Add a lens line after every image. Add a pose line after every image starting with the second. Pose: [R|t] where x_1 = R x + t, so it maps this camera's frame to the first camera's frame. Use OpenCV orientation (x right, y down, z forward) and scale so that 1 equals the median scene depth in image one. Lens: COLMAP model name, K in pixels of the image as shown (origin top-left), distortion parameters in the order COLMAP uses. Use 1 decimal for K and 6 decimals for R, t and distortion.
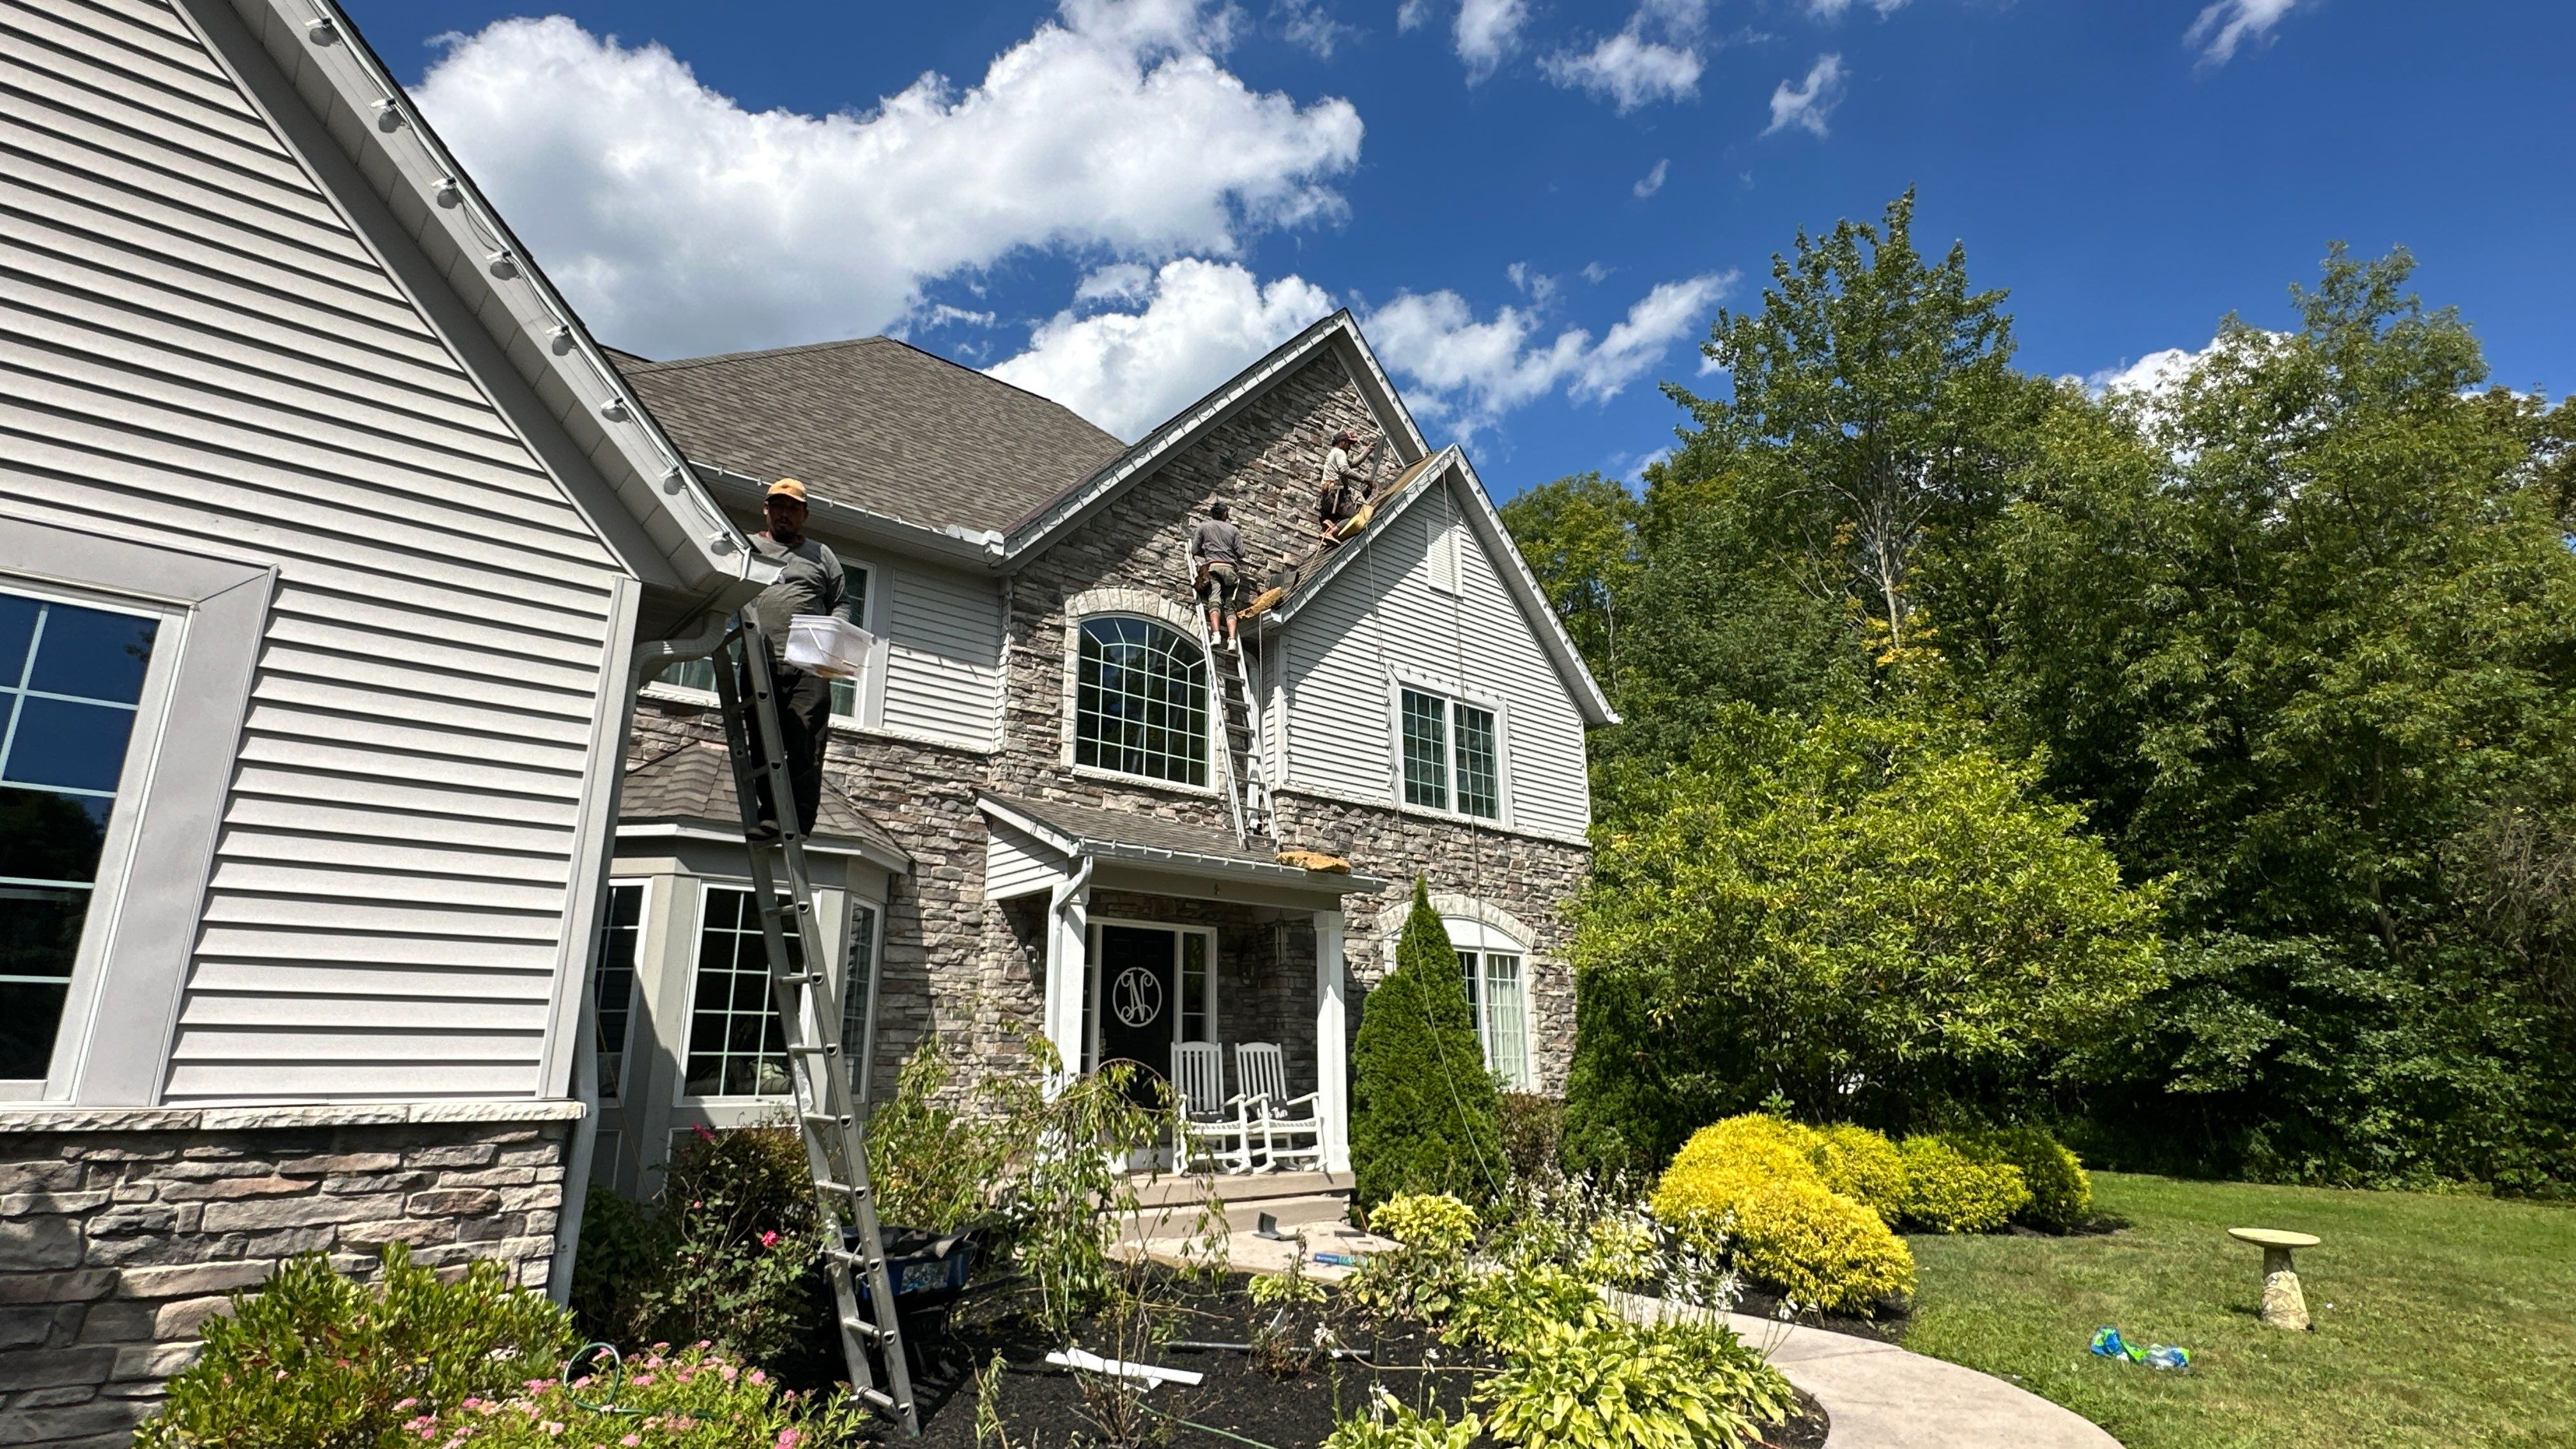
lens RADIAL K [[1258.3, 0, 1302.8], [0, 1258.3, 724.4], [0, 0, 1]] dist [-0.002727, -0.000021]
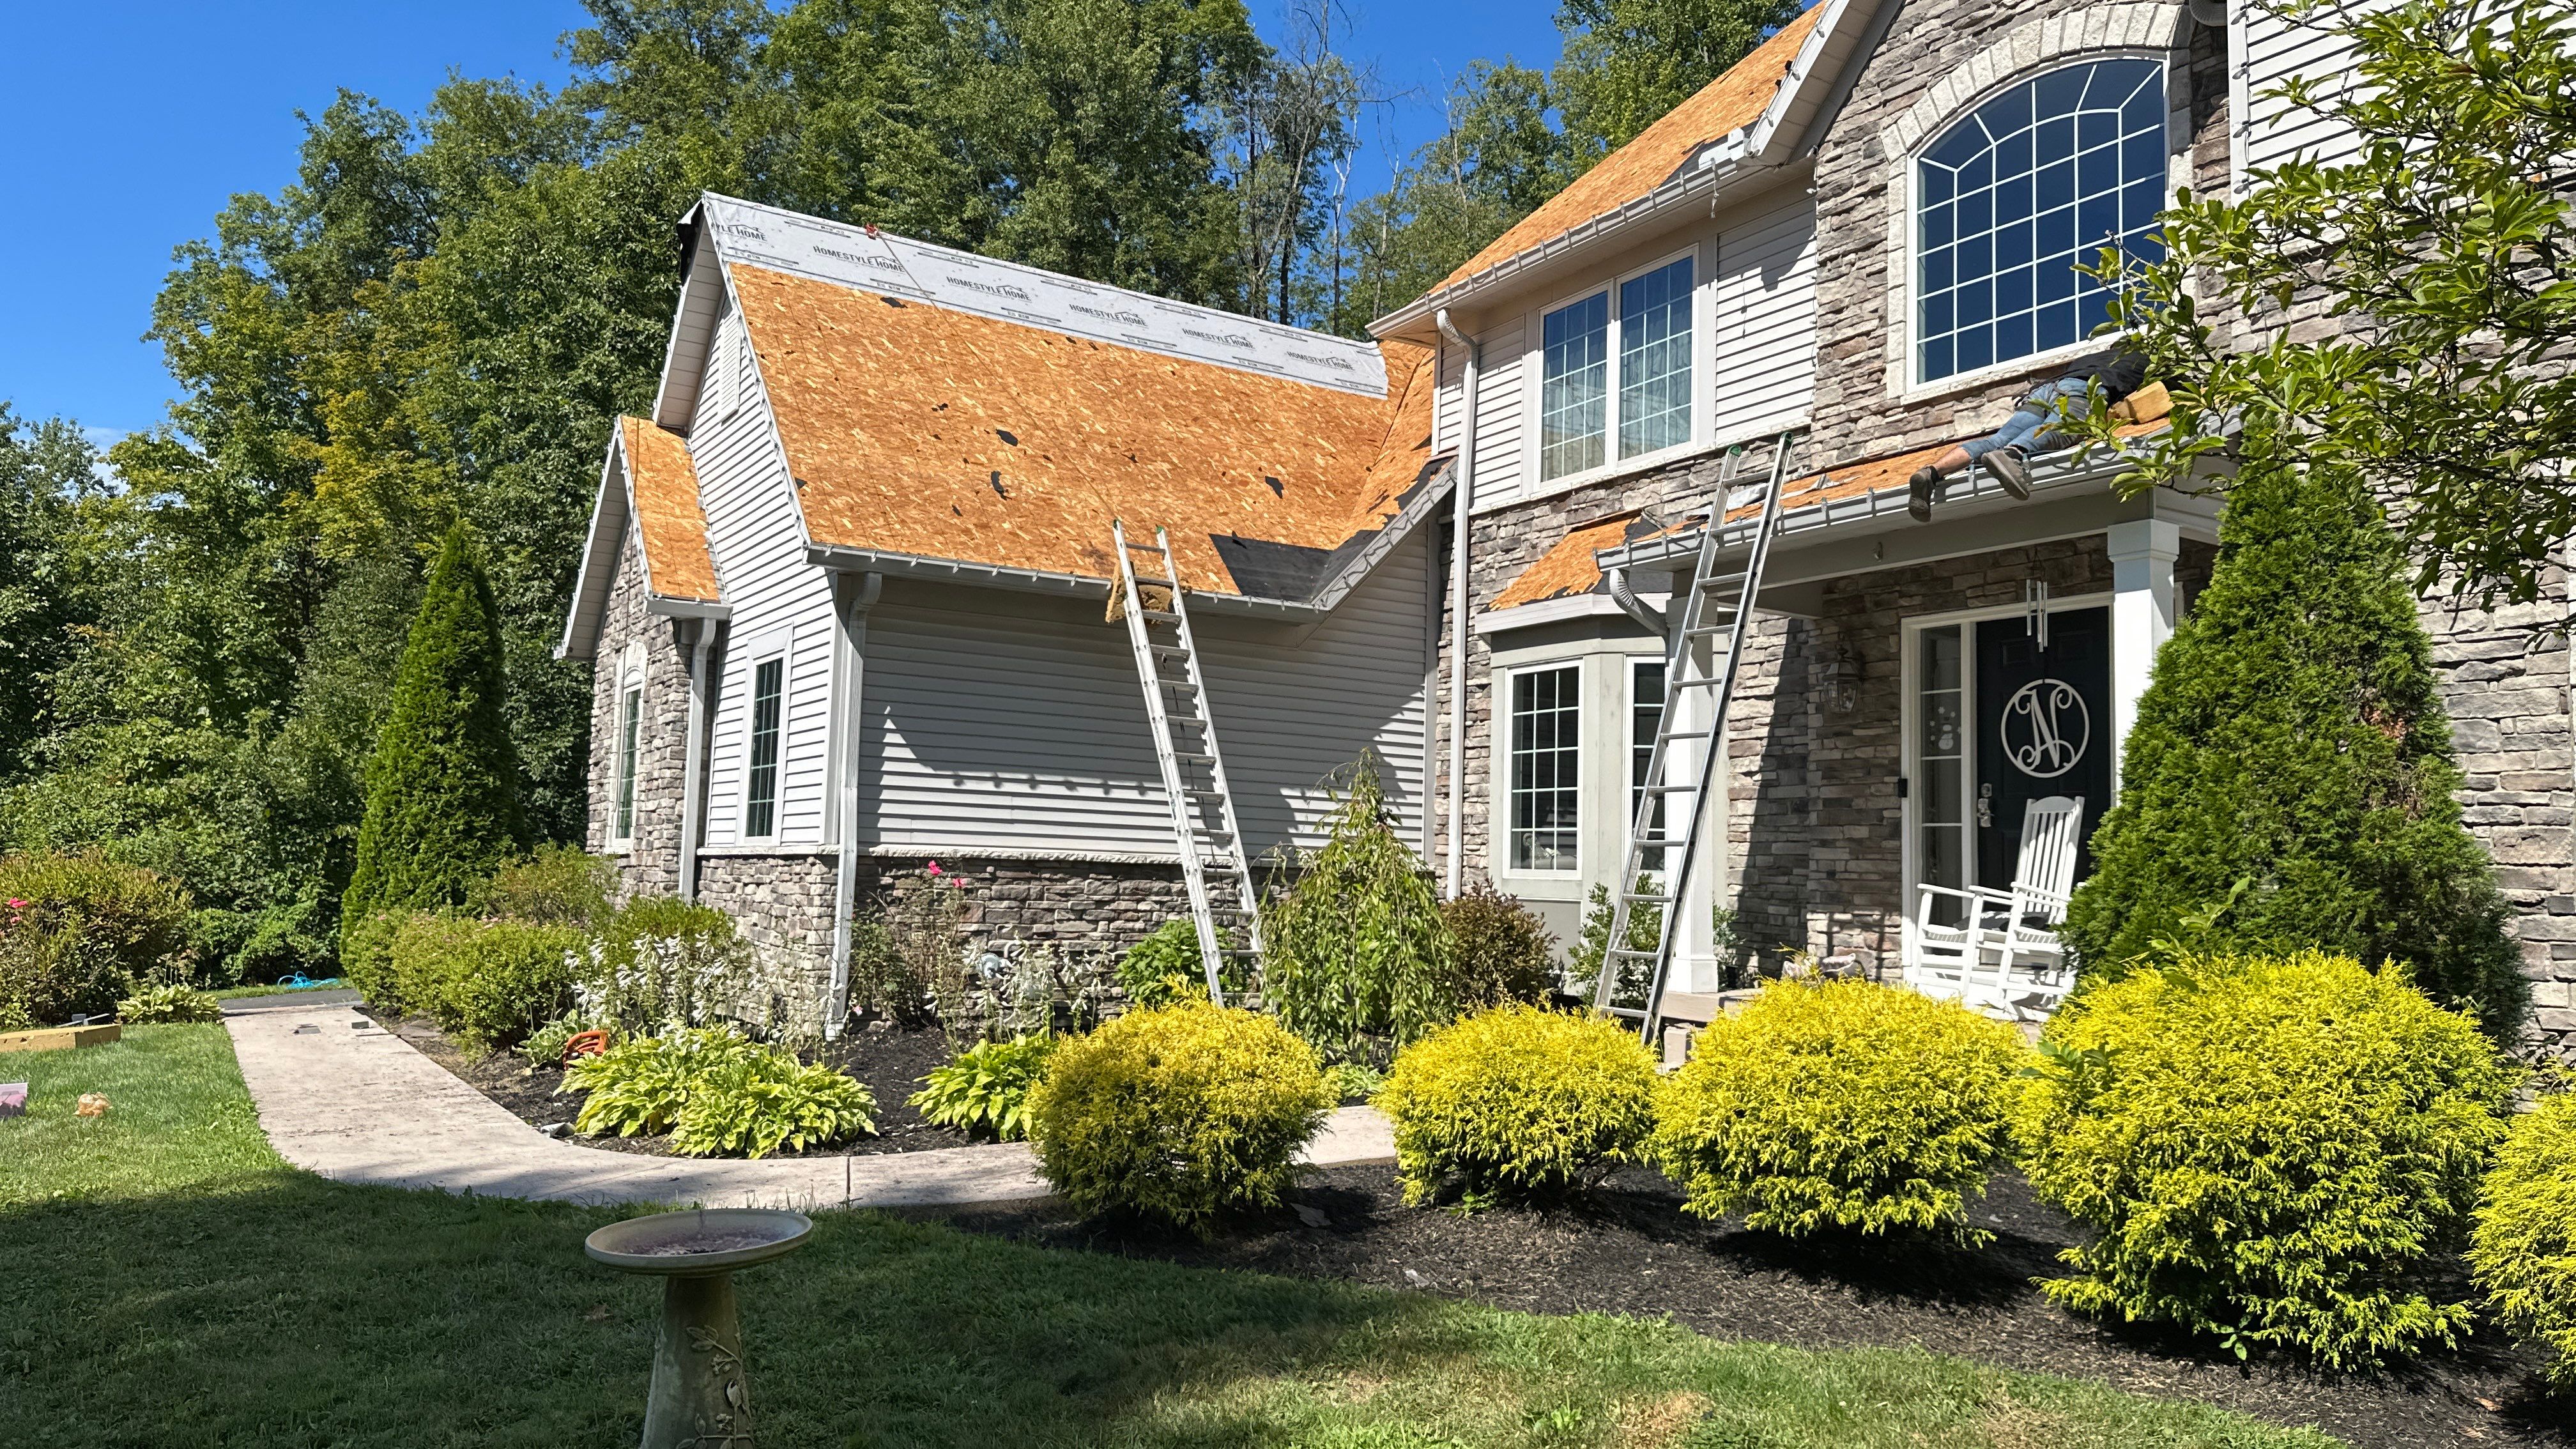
lens RADIAL K [[1746.0, 0, 1294.4], [0, 1746.0, 714.4], [0, 0, 1]] dist [0.053609, -0.010251]
pose [[-0.173178, -0.086543, -0.981081, 0.729578], [0.243062, 0.961565, -0.127726, 0.227114], [0.954427, -0.260583, -0.145486, 0.775103]]
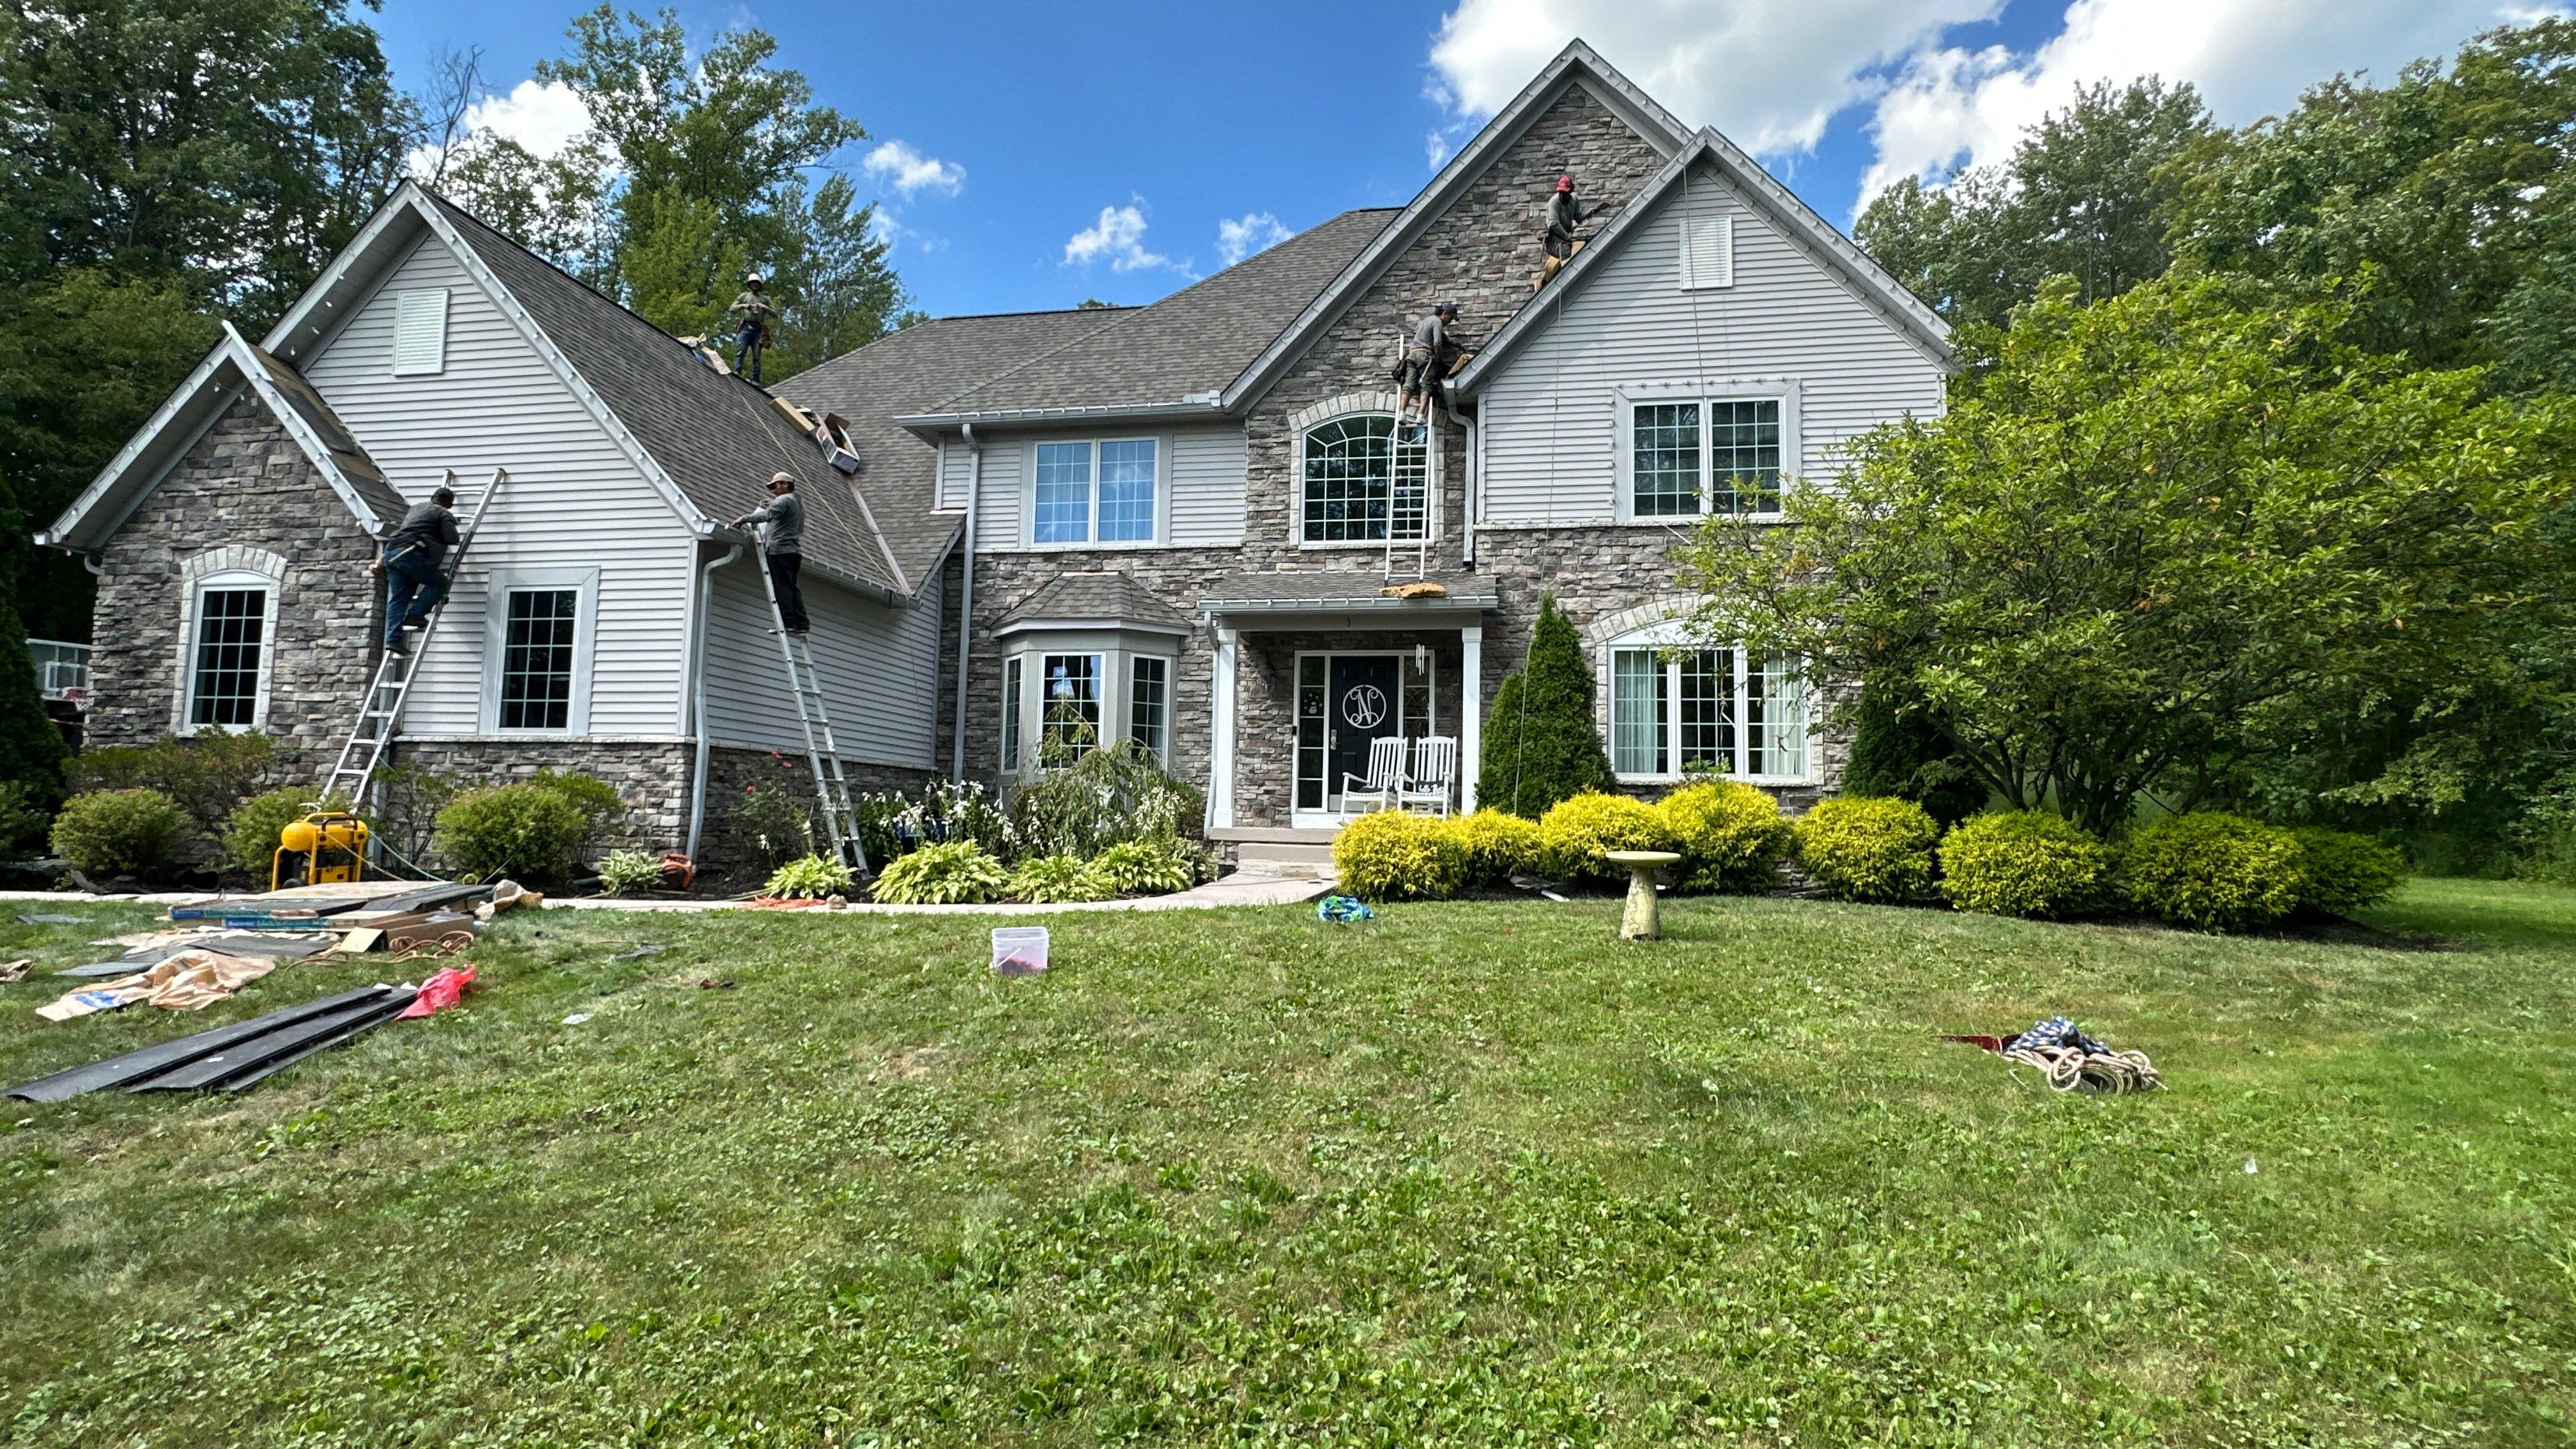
lens RADIAL K [[1258.3, 0, 1285.5], [0, 1258.3, 720.2], [0, 0, 1]] dist [-0.002727, -0.000021]
pose [[0.614921, -0.049555, -0.787030, 0.856248], [0.190126, 0.977899, 0.086976, 0.097101], [0.765326, -0.203118, 0.610753, 0.114400]]
